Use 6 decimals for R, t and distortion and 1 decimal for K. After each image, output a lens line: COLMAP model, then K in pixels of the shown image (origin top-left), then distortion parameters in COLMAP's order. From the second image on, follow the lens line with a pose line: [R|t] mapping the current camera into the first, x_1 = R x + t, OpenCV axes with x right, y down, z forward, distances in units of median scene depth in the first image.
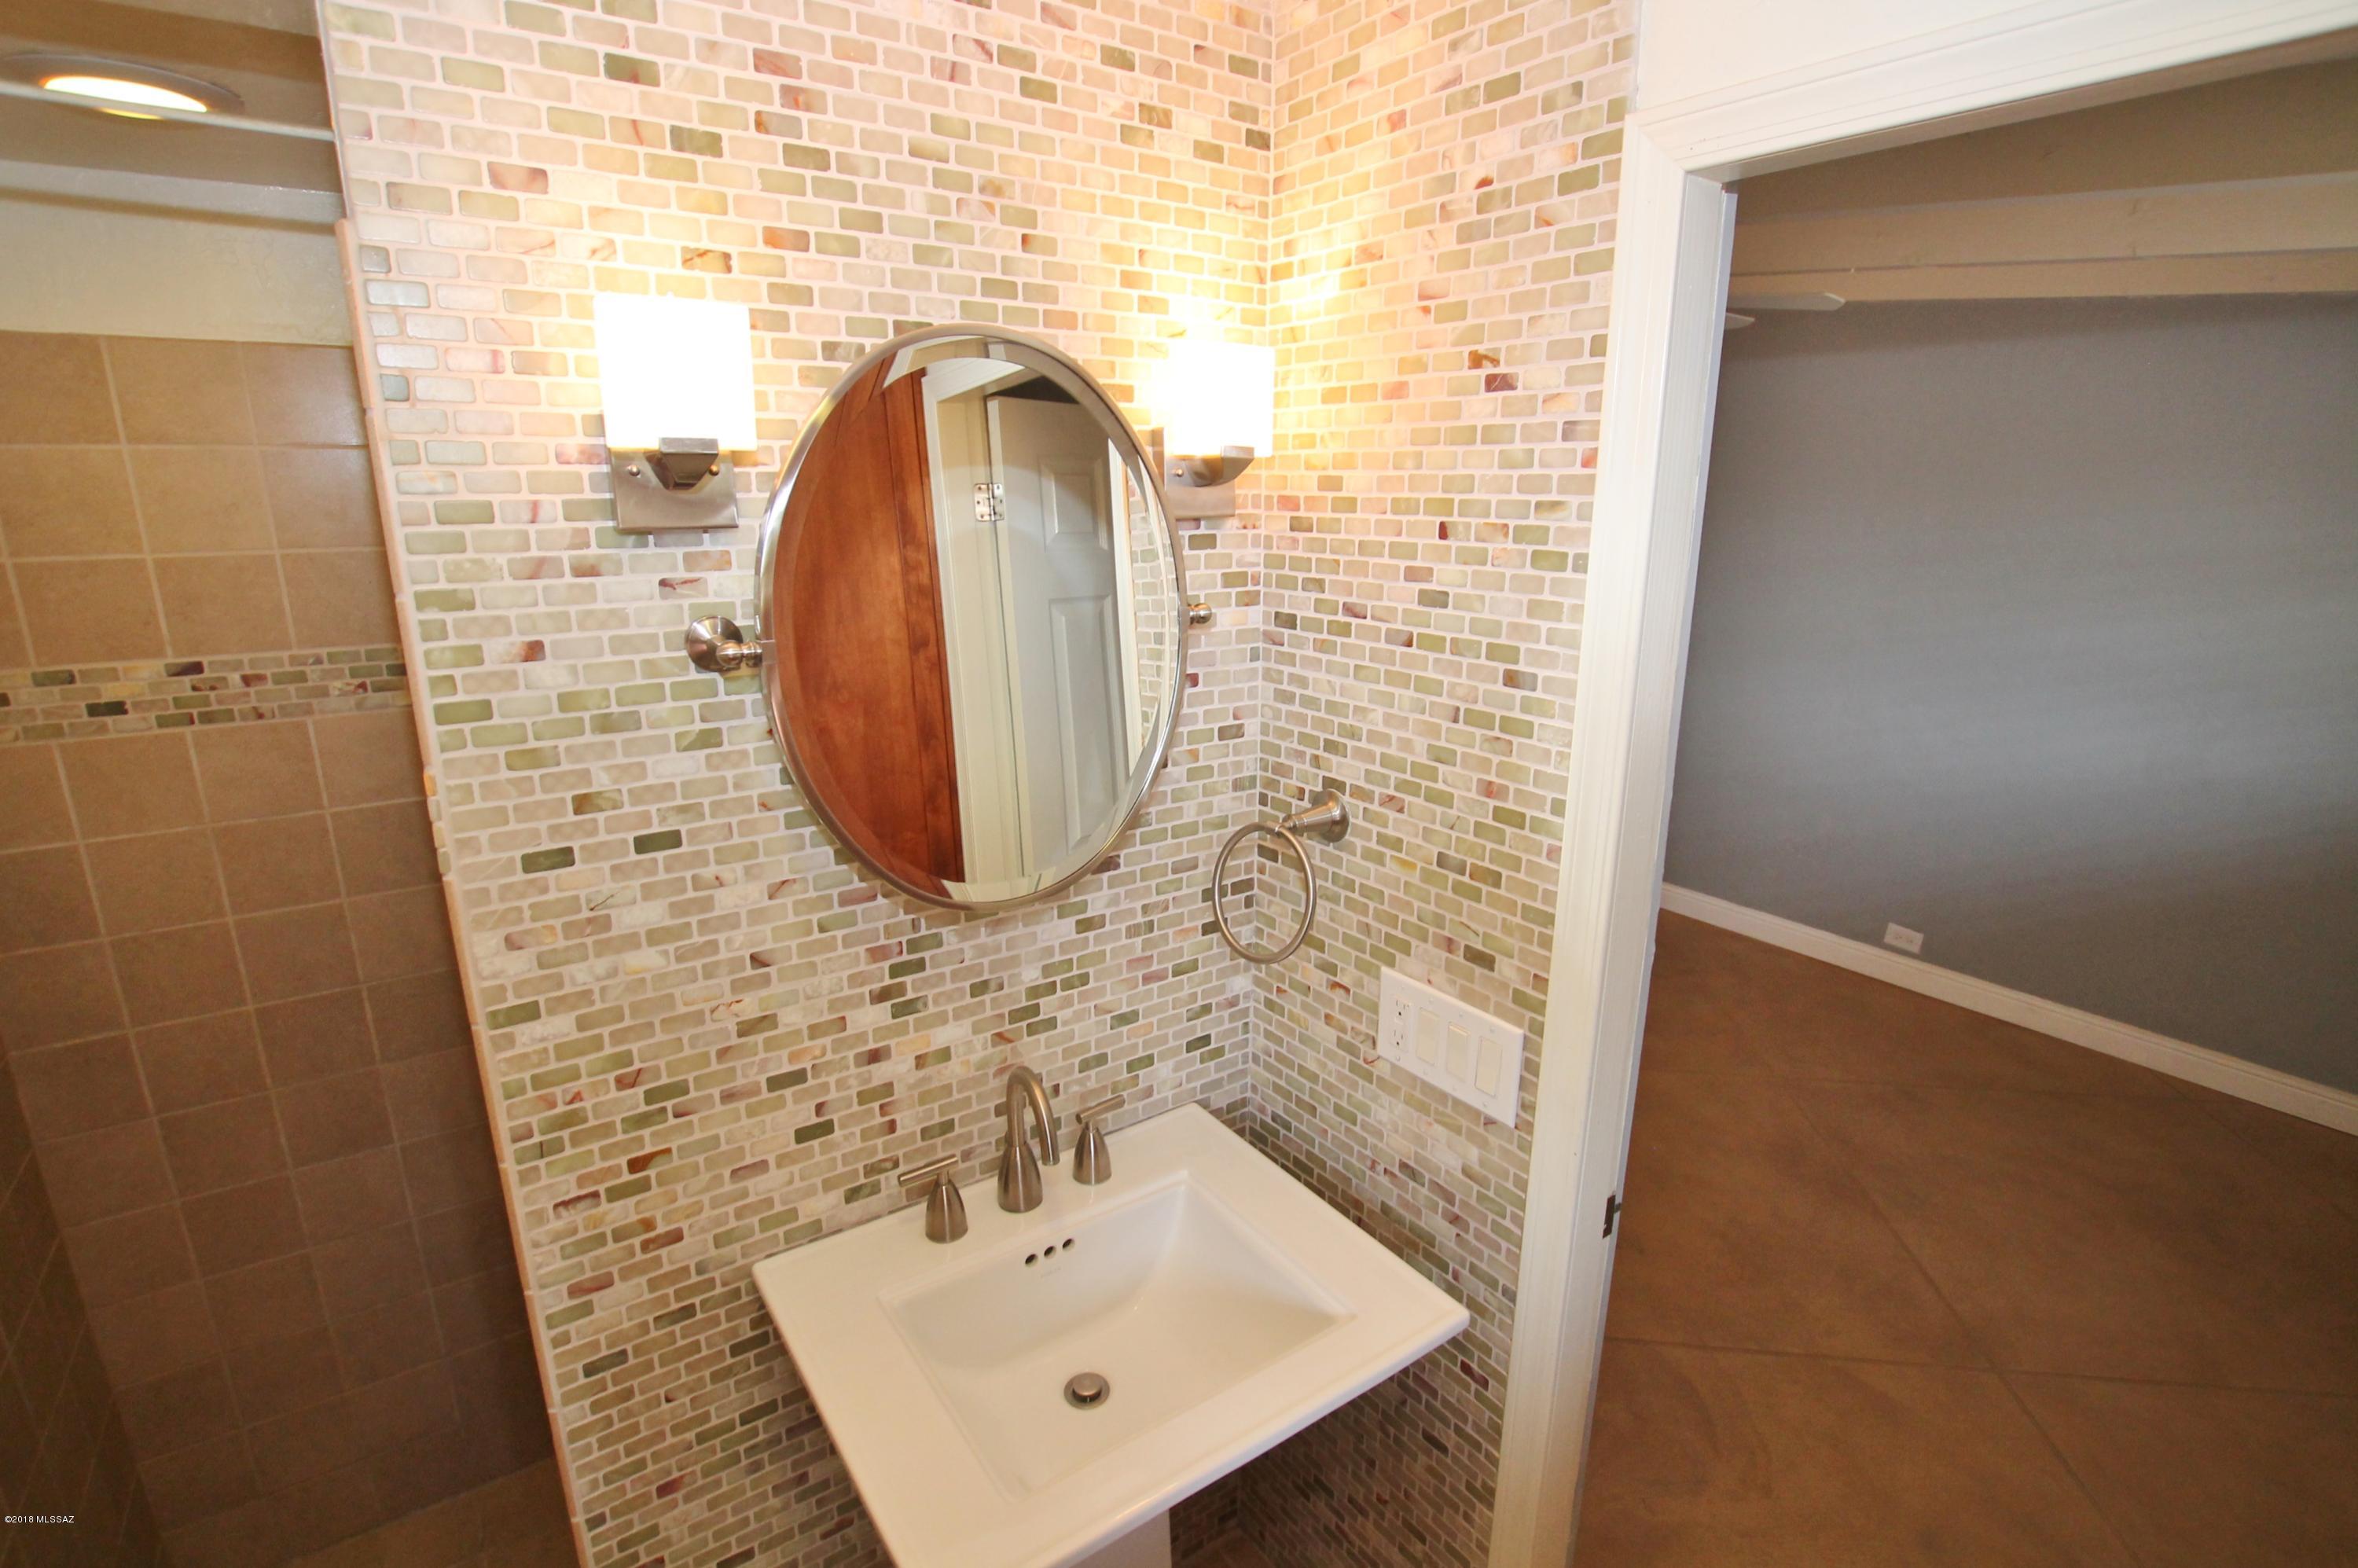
lens RADIAL K [[1110.0, 0, 1181.2], [0, 1110.0, 790.7], [0, 0, 1]] dist [-0.037653, 0.006737]
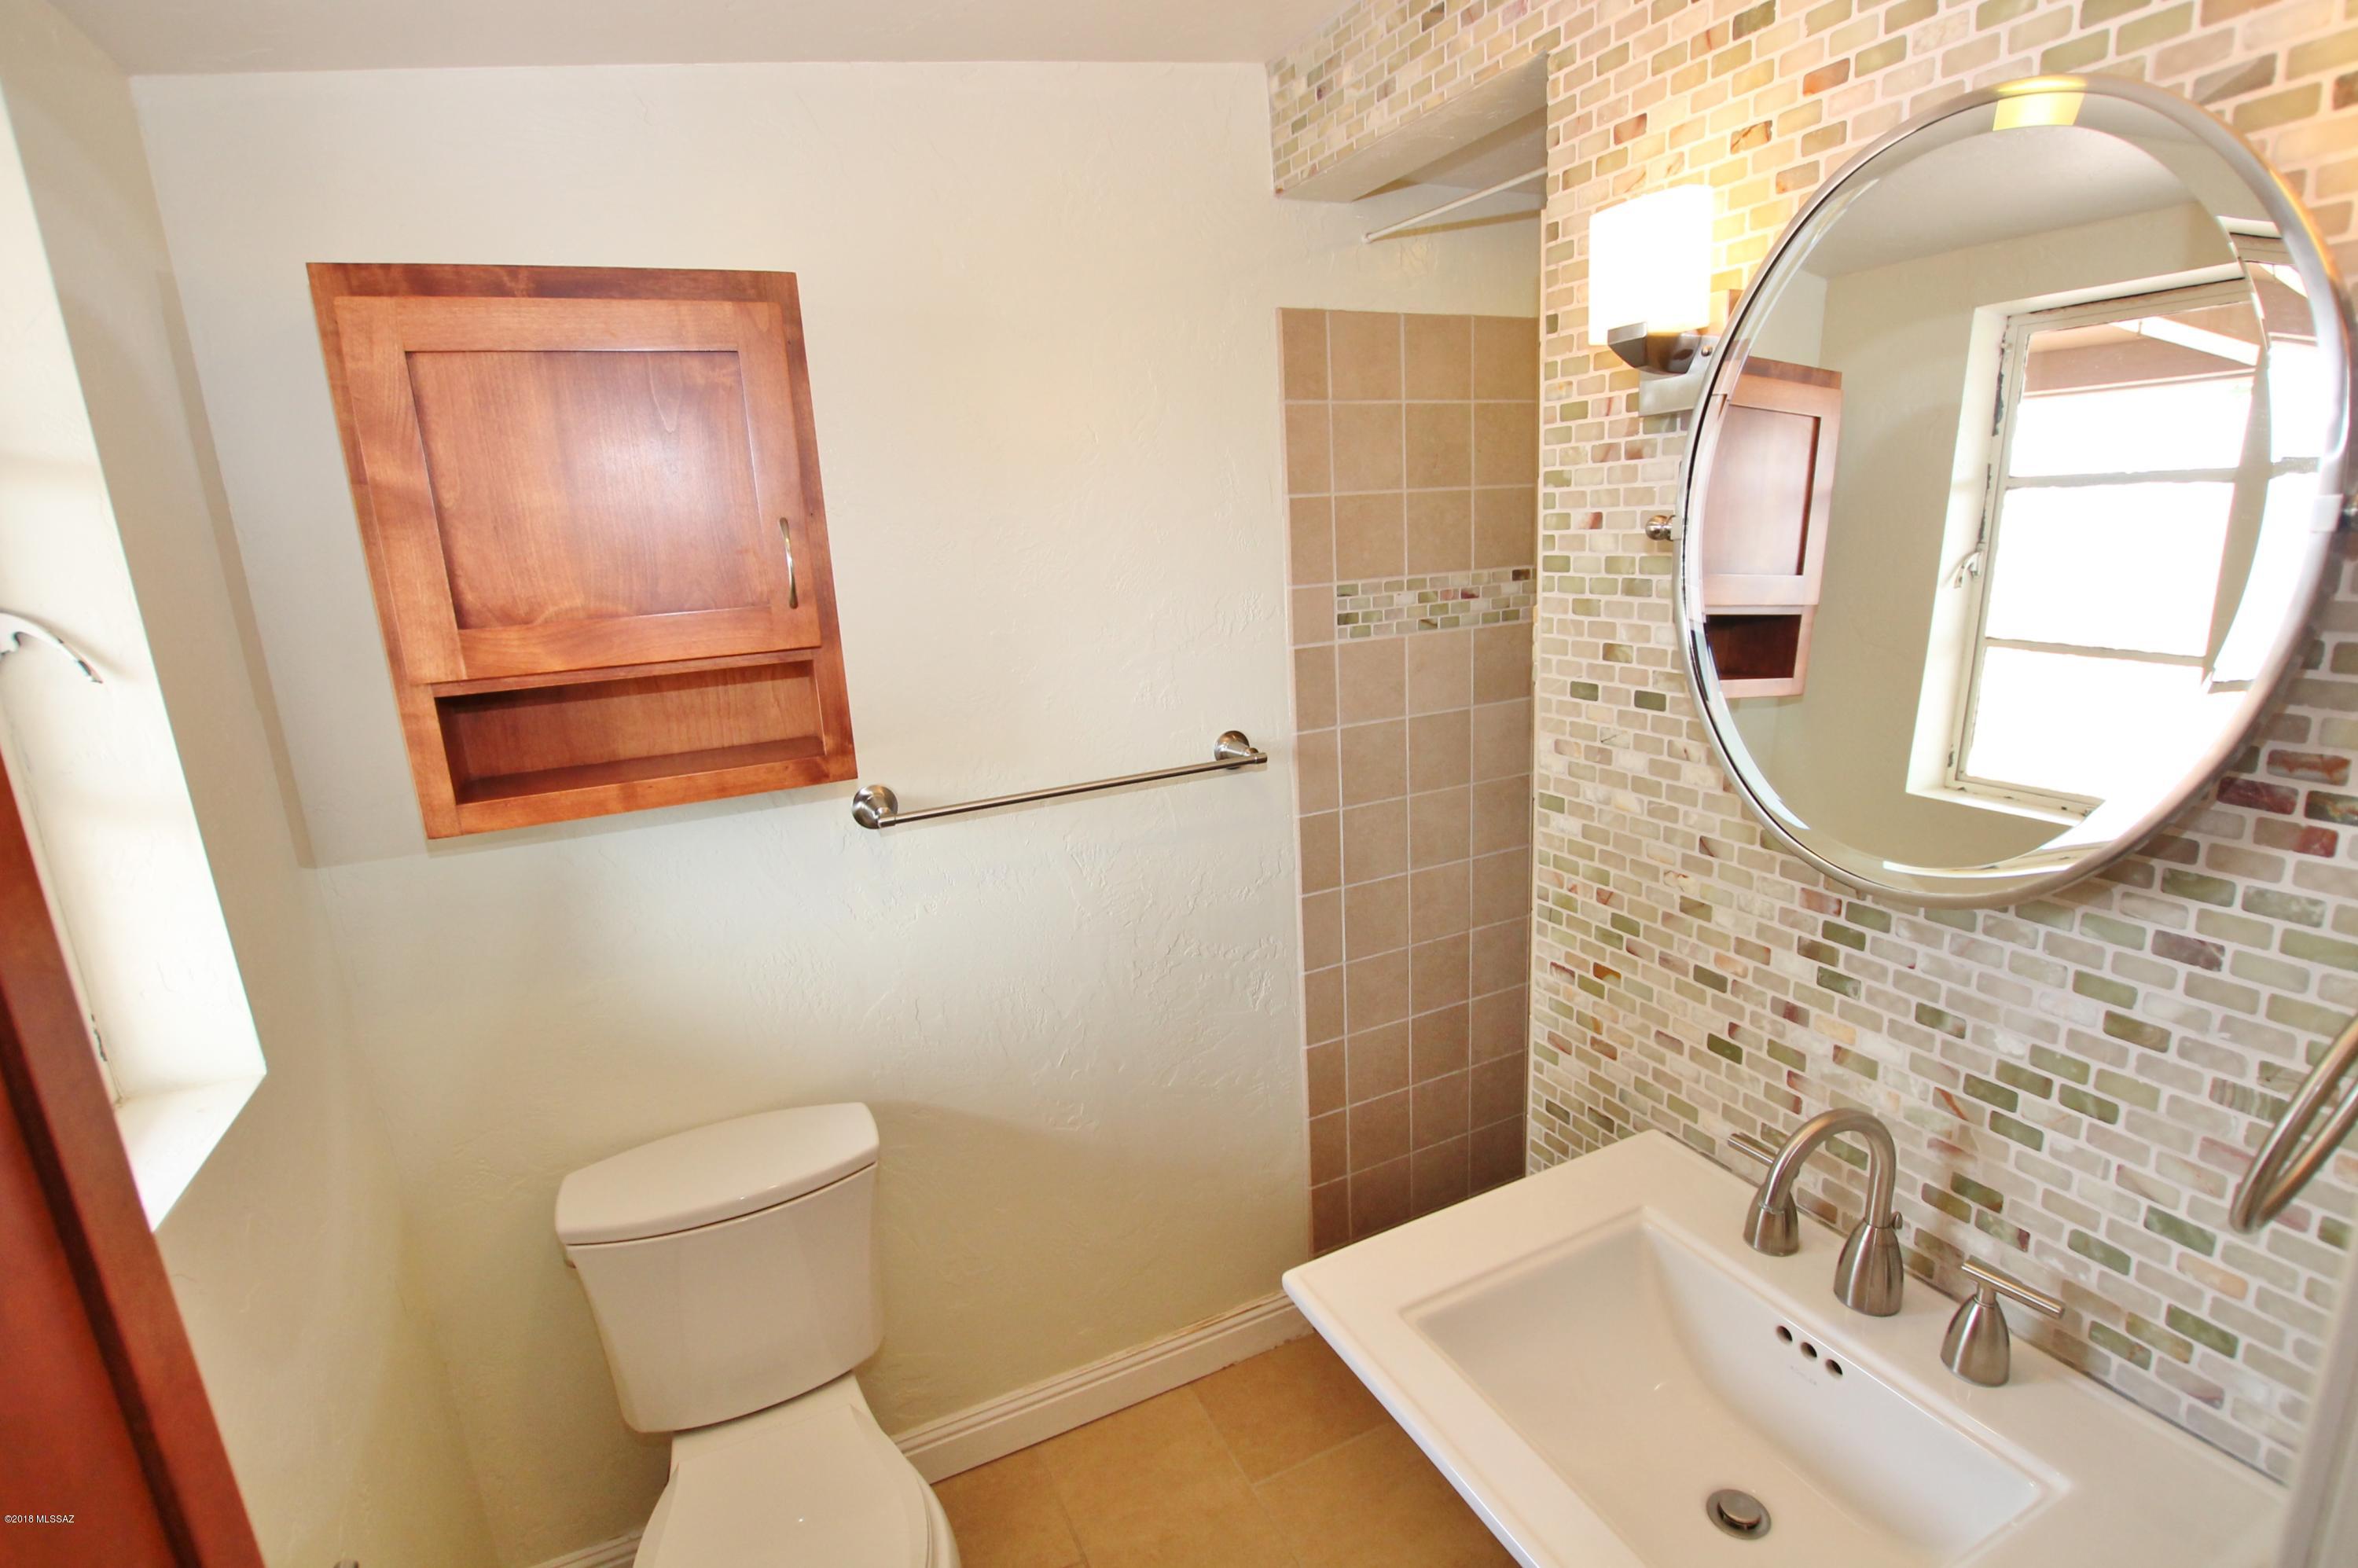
lens RADIAL K [[1110.0, 0, 1181.2], [0, 1110.0, 790.7], [0, 0, 1]] dist [-0.037653, 0.006737]
pose [[-0.166474, 0.241850, -0.955926, 0.674755], [-0.203350, 0.940194, 0.273283, -0.074442], [0.964850, 0.239882, -0.107338, 0.659859]]
